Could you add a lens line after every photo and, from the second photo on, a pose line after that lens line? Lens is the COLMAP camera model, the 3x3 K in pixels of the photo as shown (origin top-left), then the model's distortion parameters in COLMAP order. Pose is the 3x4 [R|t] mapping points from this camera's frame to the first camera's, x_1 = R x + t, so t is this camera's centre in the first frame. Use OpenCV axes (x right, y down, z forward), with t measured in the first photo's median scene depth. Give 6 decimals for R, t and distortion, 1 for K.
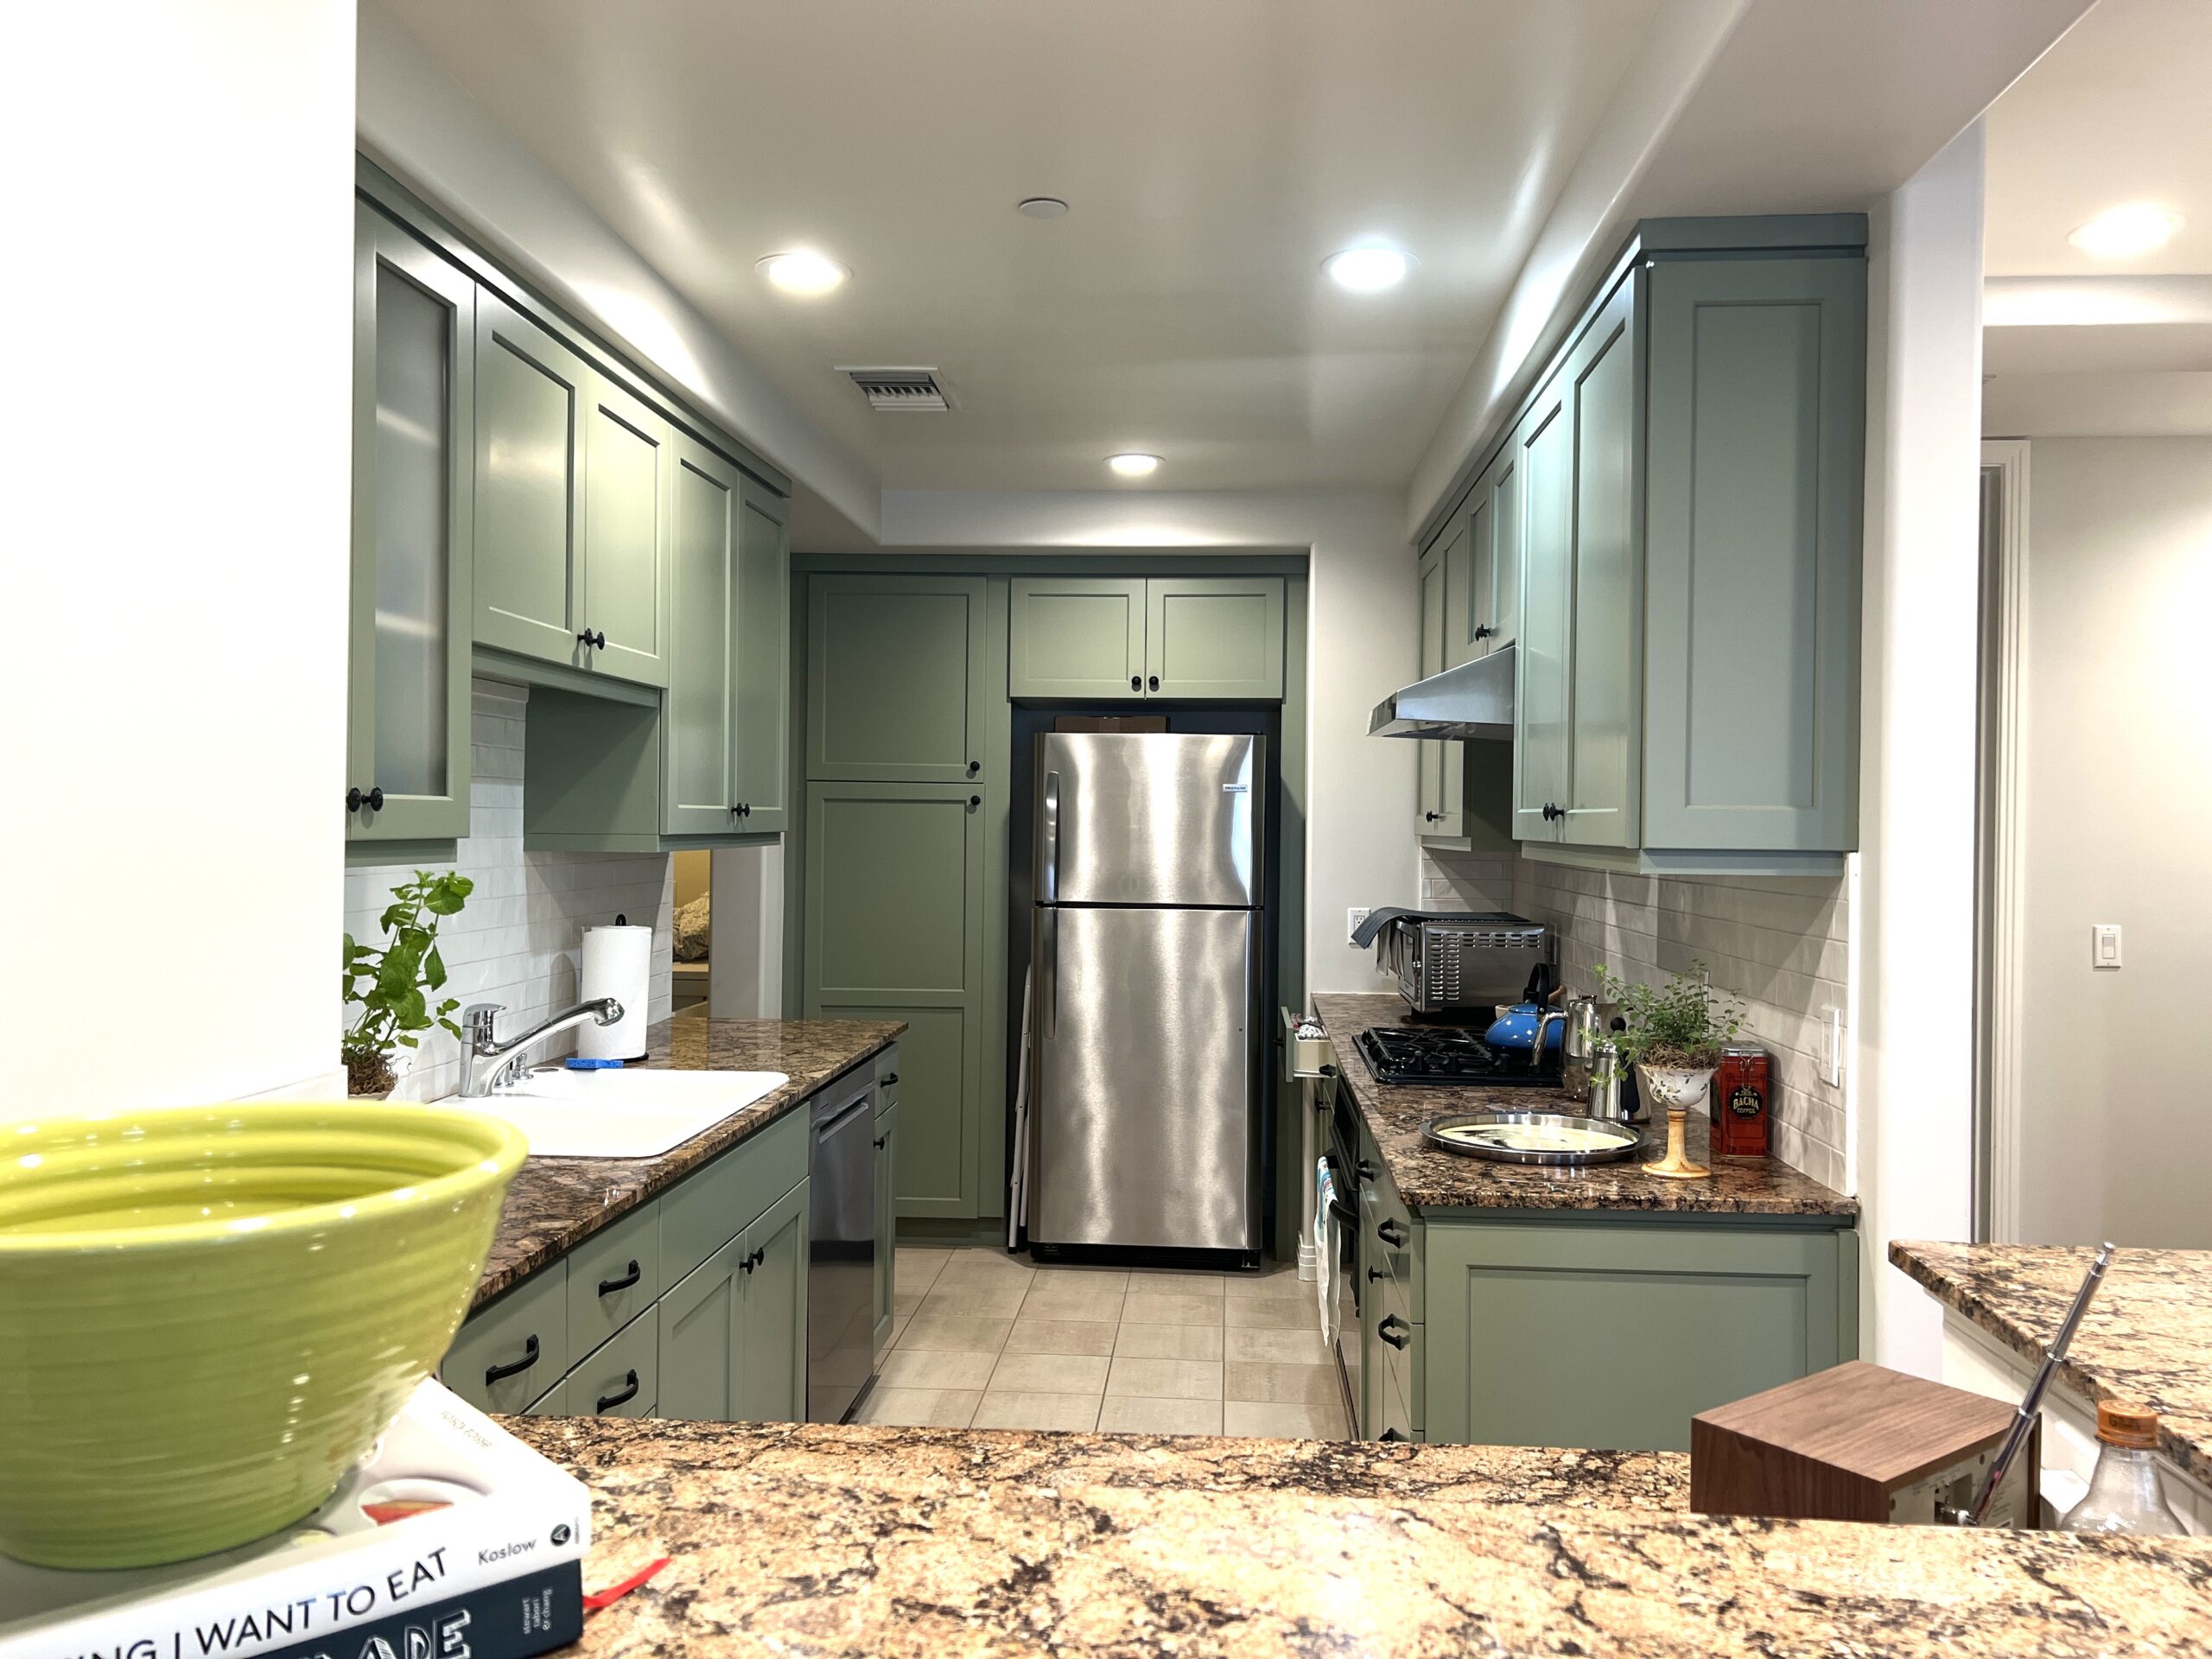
lens RADIAL K [[1648.4, 0, 1106.5], [0, 1648.4, 834.2], [0, 0, 1]] dist [0.002643, -0.000053]
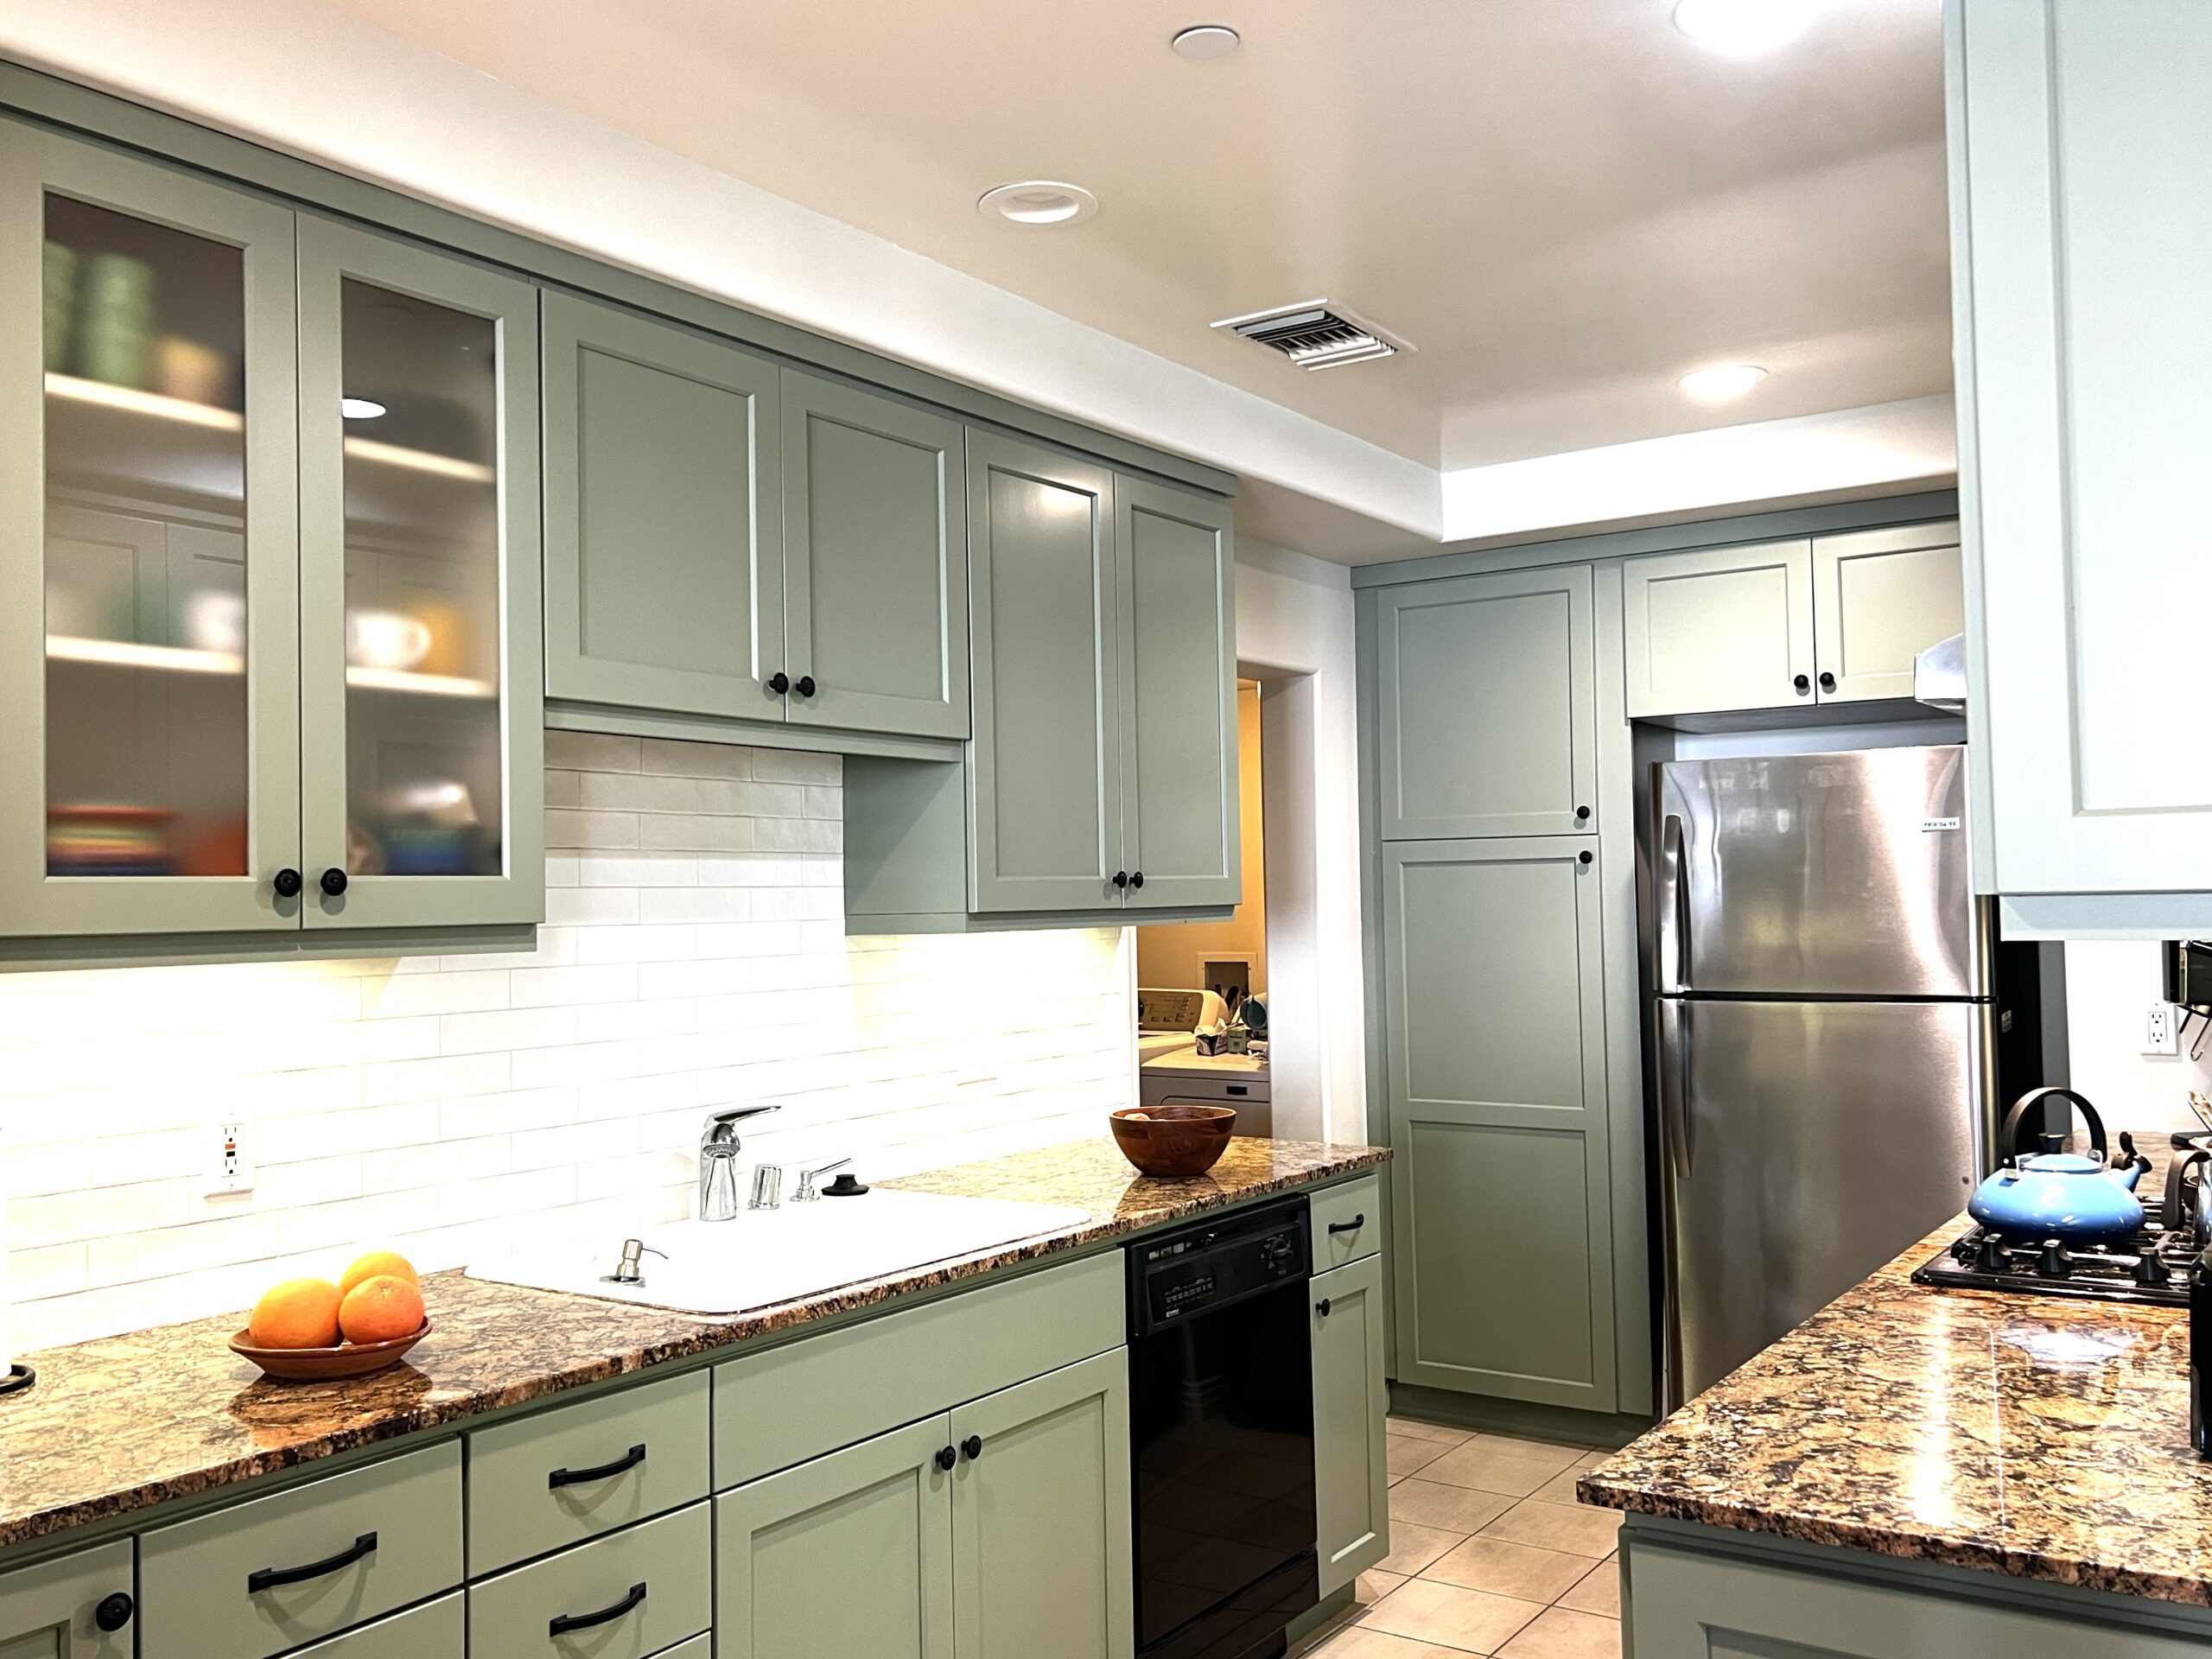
lens RADIAL K [[1891.0, 0, 1104.7], [0, 1891.0, 824.8], [0, 0, 1]] dist [0.002227, -0.000384]
pose [[0.858785, -0.049283, -0.509960, 0.174475], [0.026019, 0.998274, -0.052658, 0.004923], [0.511675, 0.031954, 0.858585, 0.140333]]
